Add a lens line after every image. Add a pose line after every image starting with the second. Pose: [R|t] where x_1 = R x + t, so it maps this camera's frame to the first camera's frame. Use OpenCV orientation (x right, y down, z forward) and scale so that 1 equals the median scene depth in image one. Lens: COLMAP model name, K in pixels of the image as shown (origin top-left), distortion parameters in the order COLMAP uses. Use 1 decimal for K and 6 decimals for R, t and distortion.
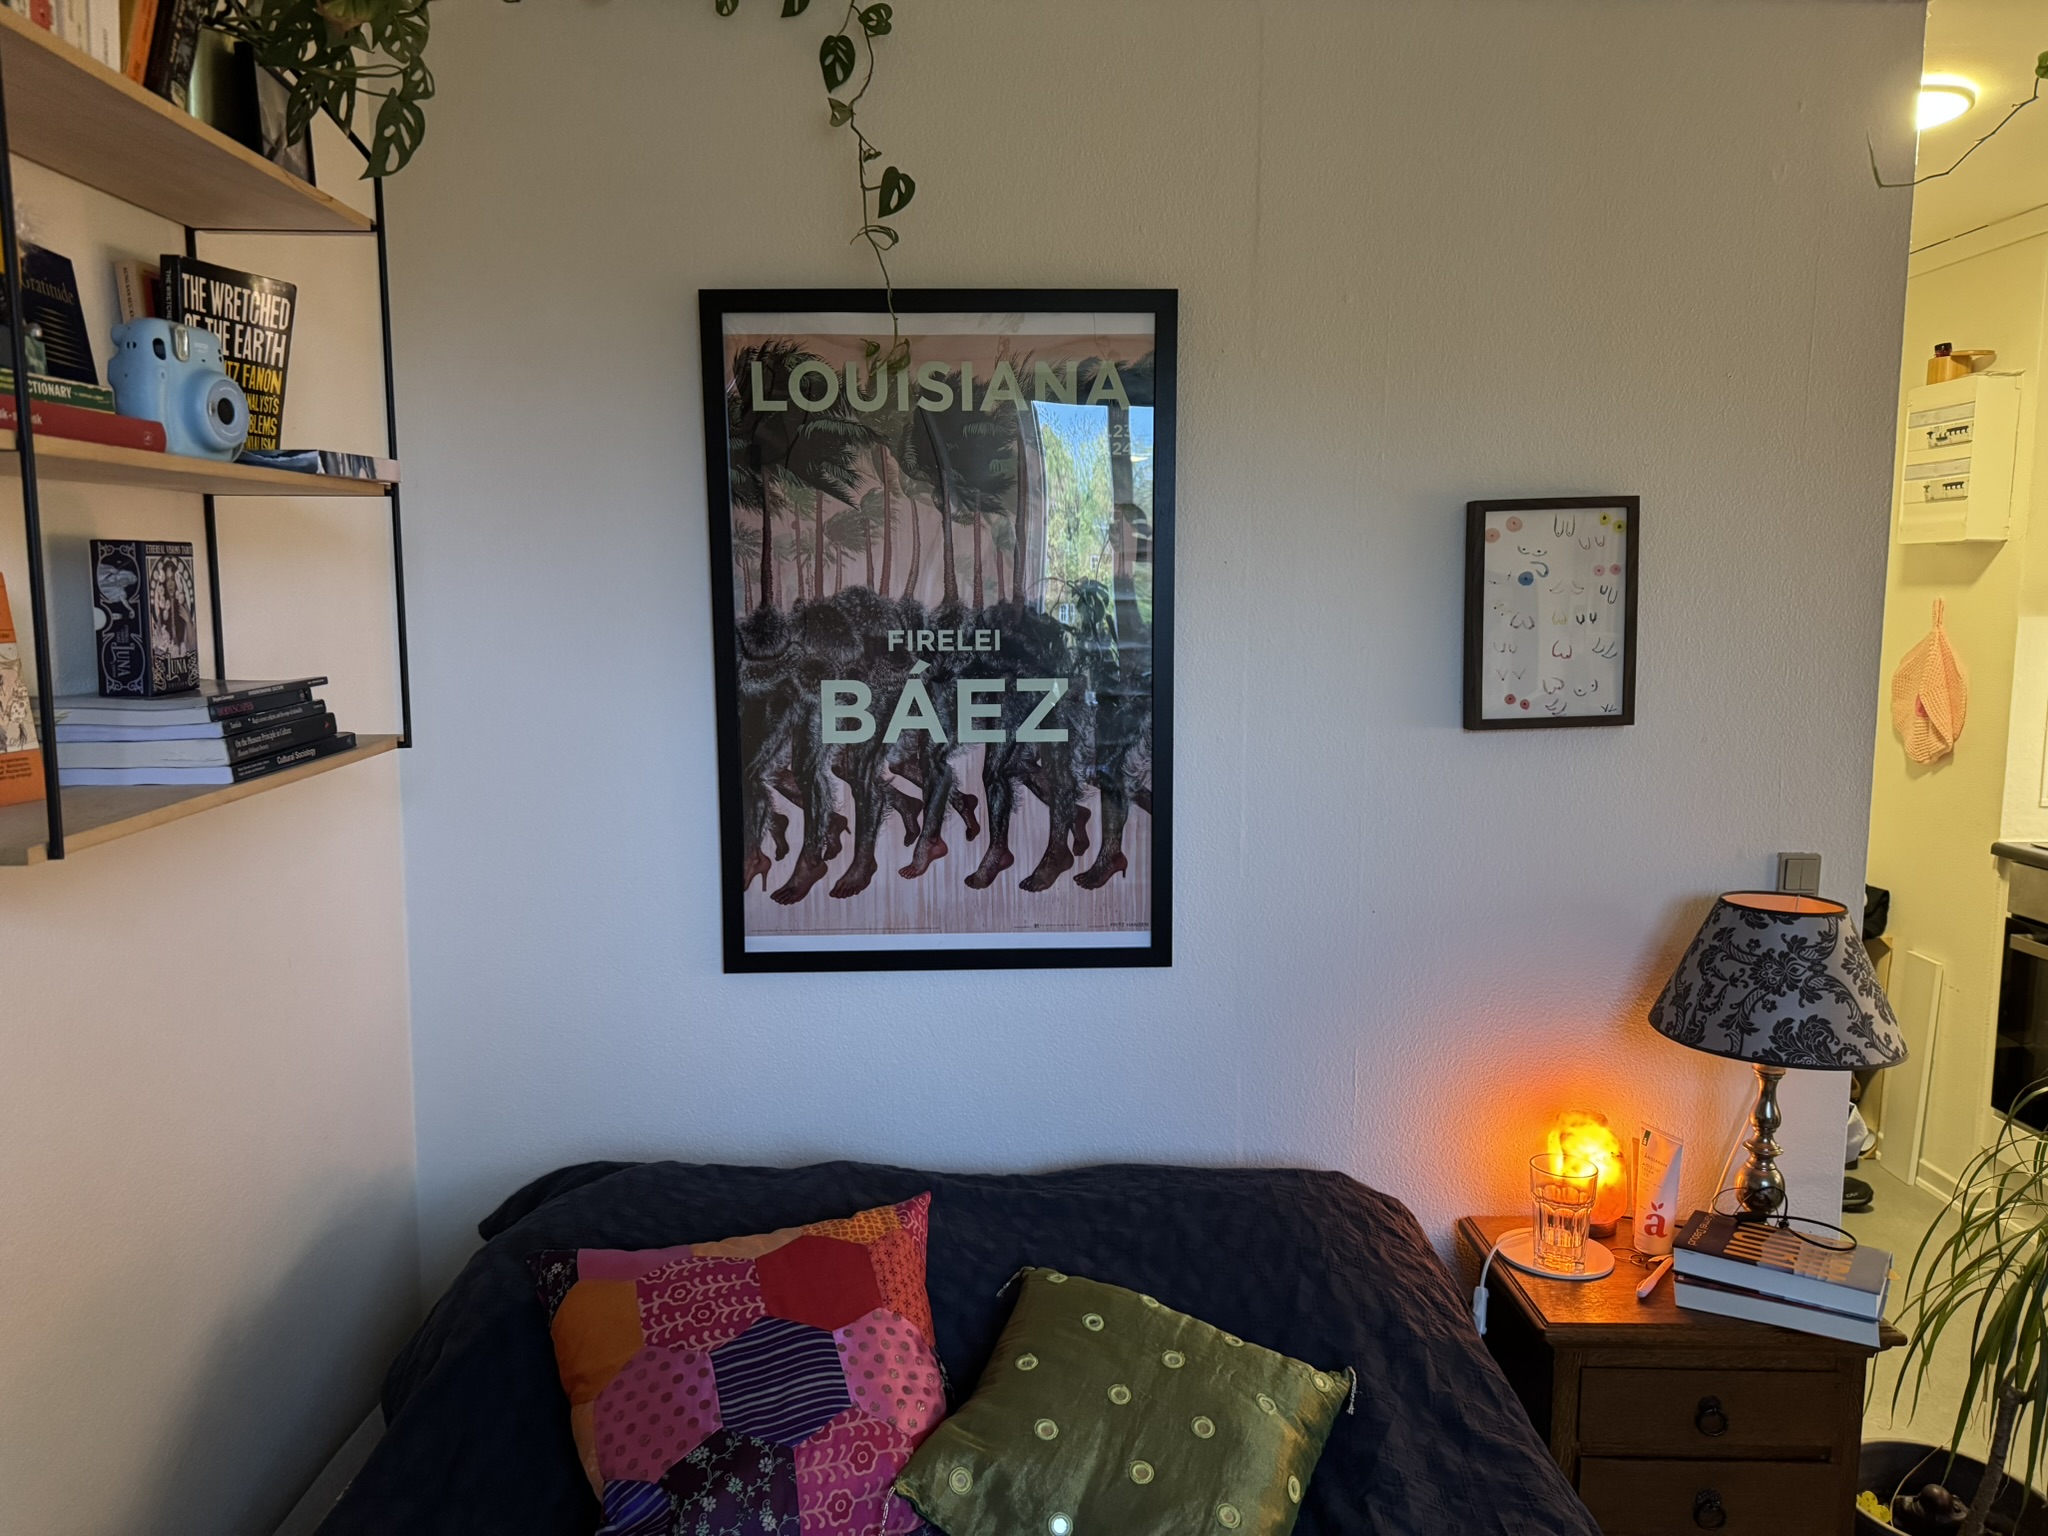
lens RADIAL K [[1436.7, 0, 1044.8], [0, 1436.7, 750.3], [0, 0, 1]] dist [0.076350, -0.100749]
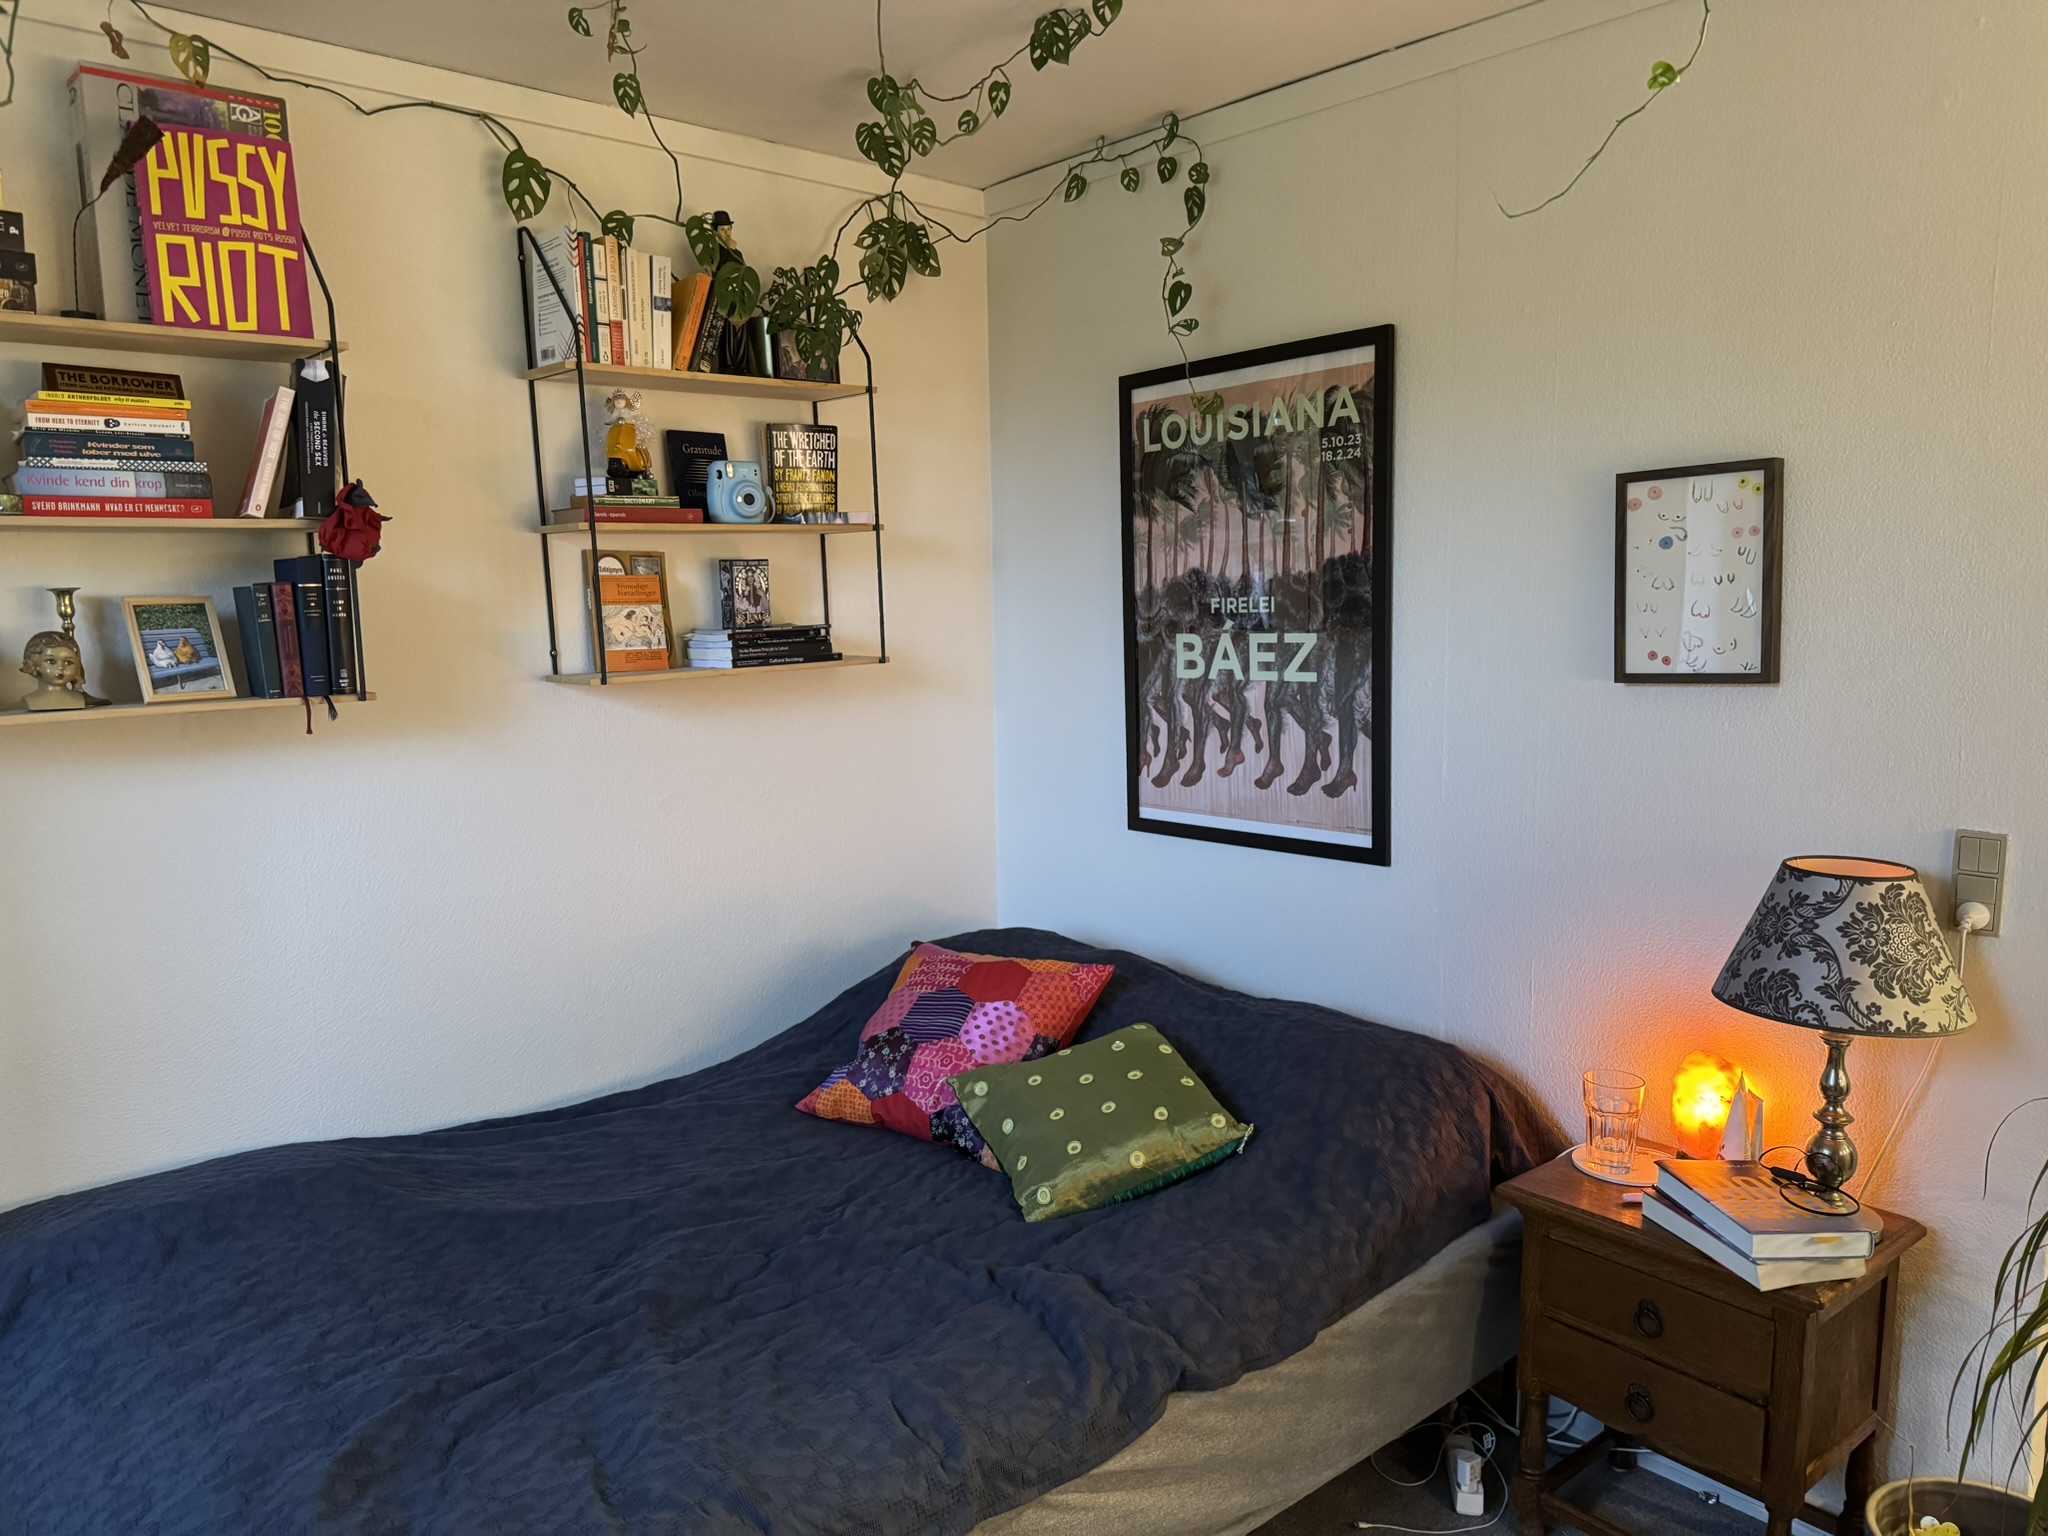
lens RADIAL K [[1436.7, 0, 1029.1], [0, 1436.7, 767.6], [0, 0, 1]] dist [0.076350, -0.100749]
pose [[0.648001, 0.078094, -0.757625, 0.870684], [-0.060831, 0.996858, 0.050724, 0.021453], [0.759206, 0.013218, 0.650716, -0.054234]]
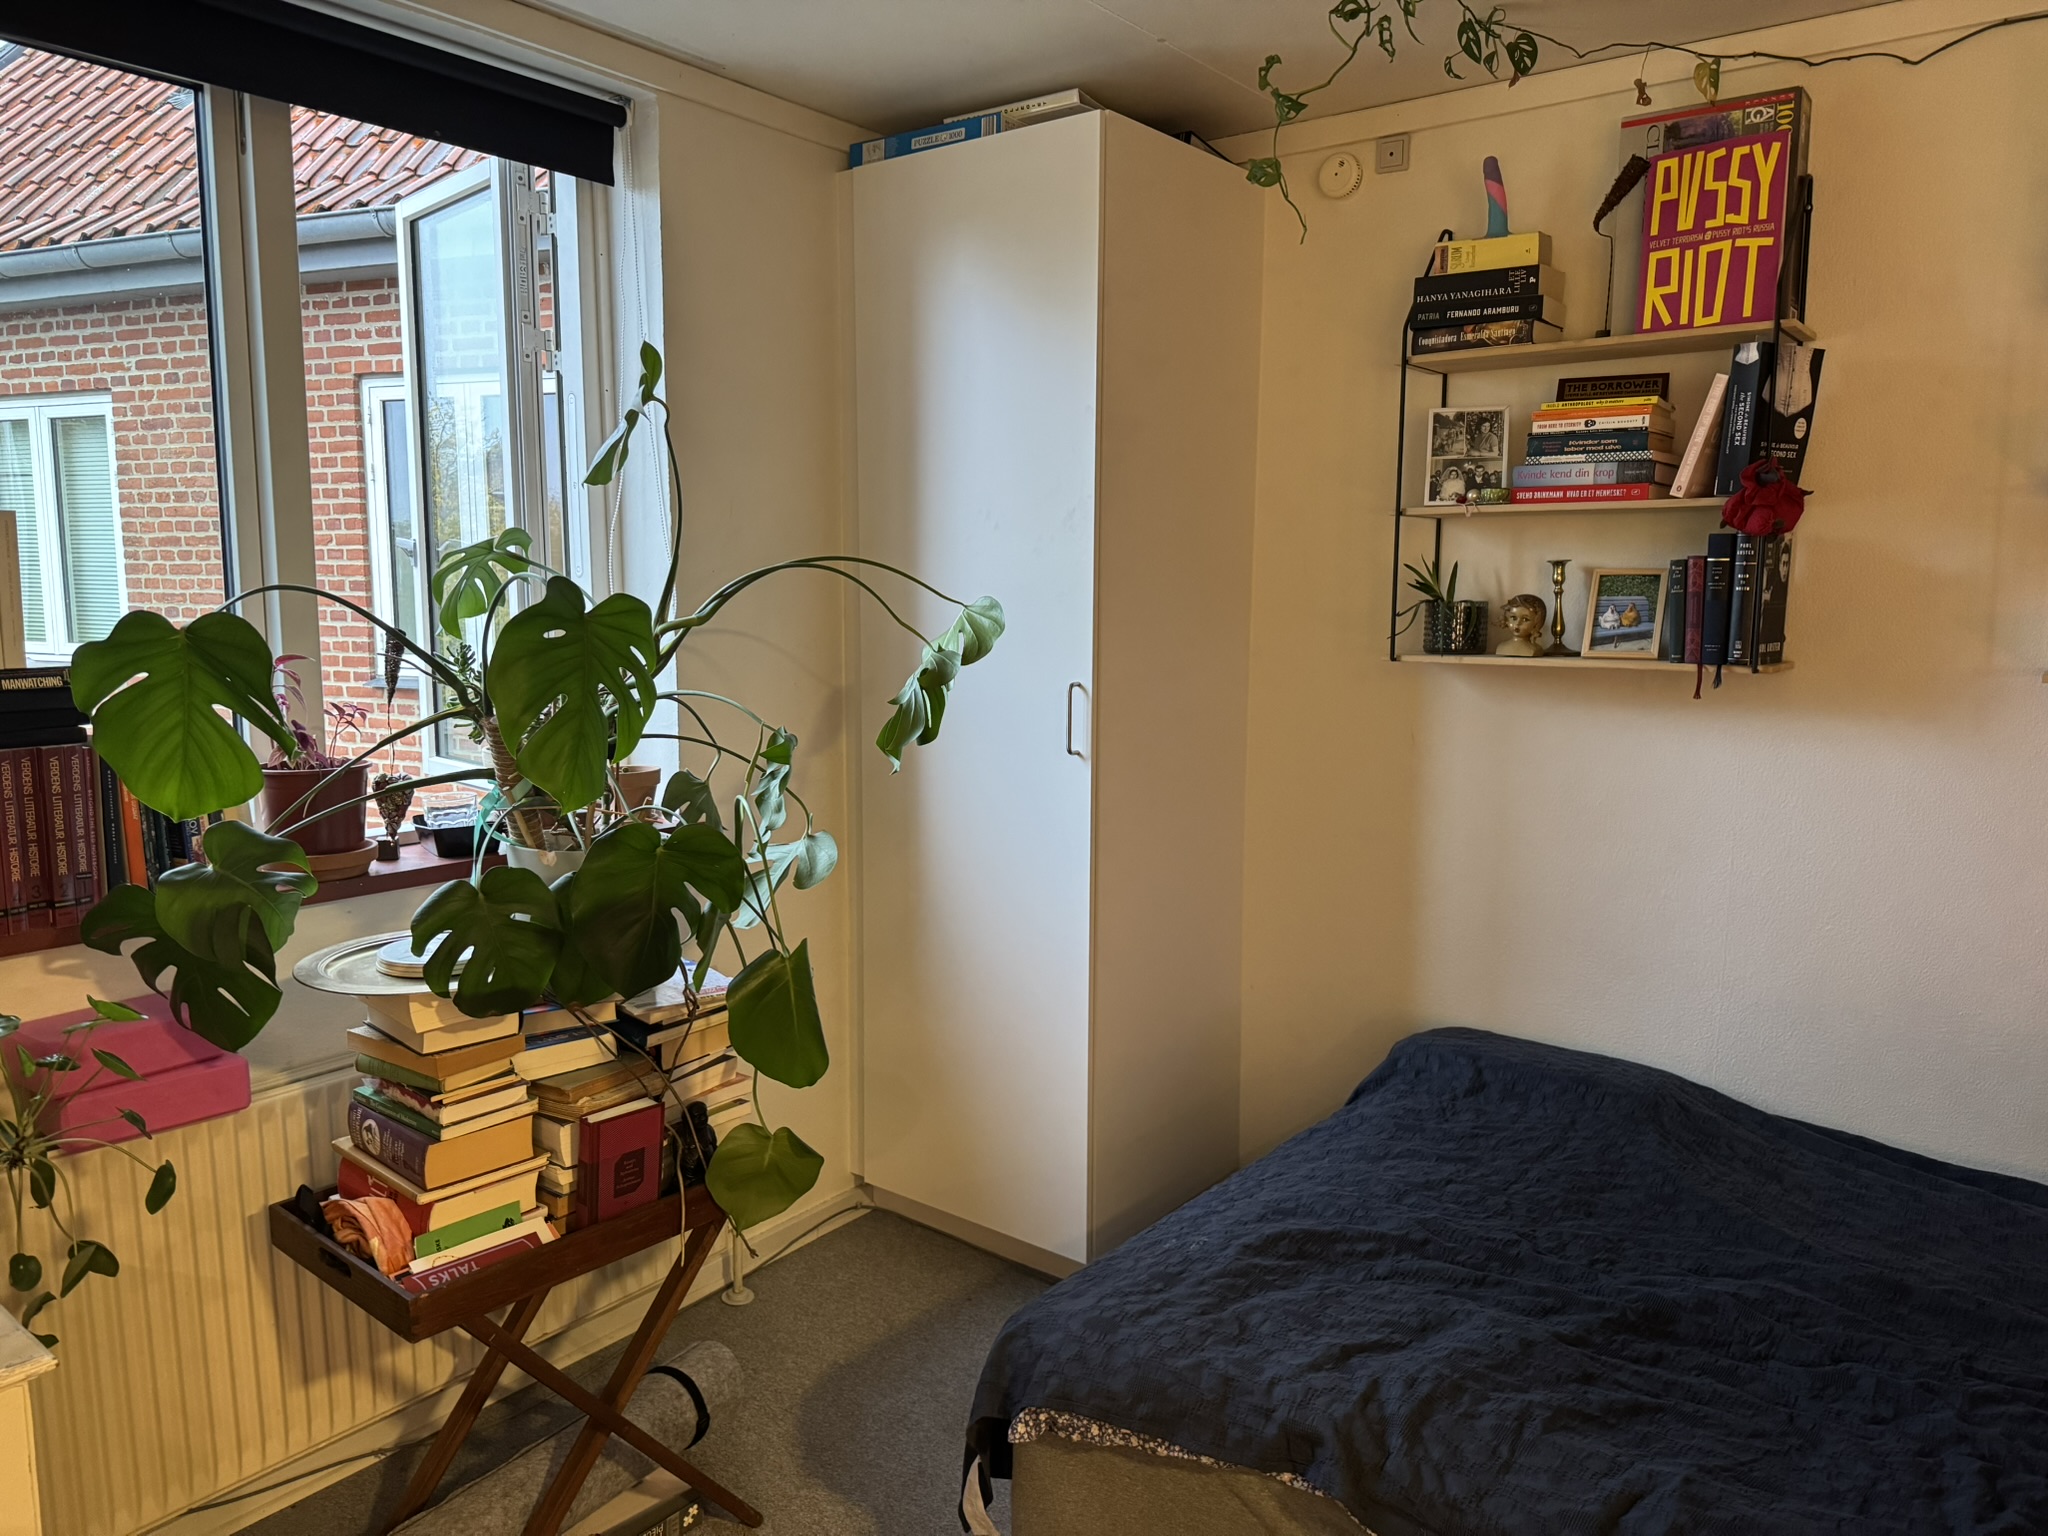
lens RADIAL K [[1436.7, 0, 1027.8], [0, 1436.7, 758.4], [0, 0, 1]] dist [0.076350, -0.100749]
pose [[-0.633207, 0.094928, -0.768139, 0.934973], [-0.087896, 0.977210, 0.193221, -0.047520], [0.768975, 0.189866, -0.610433, 0.560258]]
